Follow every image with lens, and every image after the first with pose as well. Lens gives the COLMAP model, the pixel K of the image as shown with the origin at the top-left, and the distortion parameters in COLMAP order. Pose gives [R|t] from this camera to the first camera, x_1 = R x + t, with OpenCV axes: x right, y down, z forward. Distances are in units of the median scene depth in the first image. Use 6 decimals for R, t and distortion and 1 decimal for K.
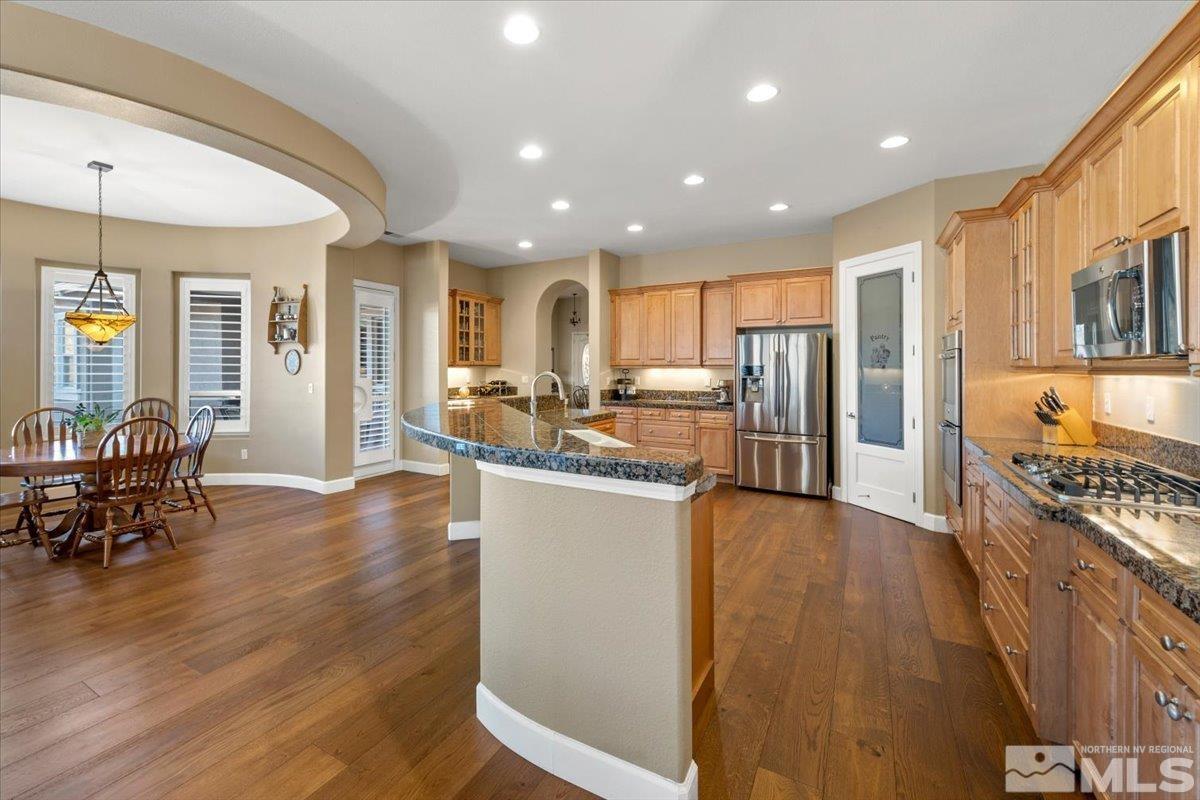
lens RADIAL K [[514.7, 0, 574.1], [0, 514.7, 364.8], [0, 0, 1]] dist [0.006925, -0.001899]
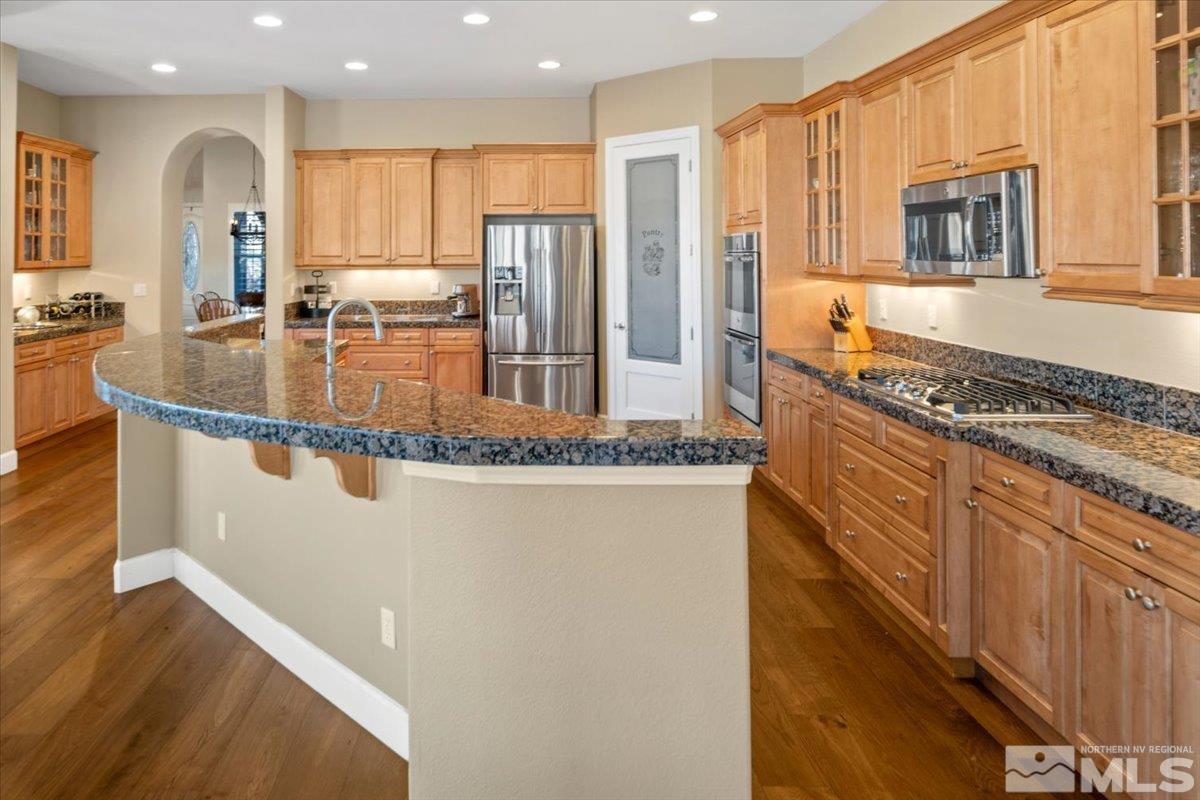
lens RADIAL K [[732.6, 0, 536.1], [0, 732.6, 242.6], [0, 0, 1]] dist [-0.002191, -0.002088]
pose [[0.865934, 0.006582, 0.500115, -0.190439], [-0.001620, 0.999945, -0.010356, -0.026976], [-0.500155, 0.008157, 0.865897, 0.058138]]
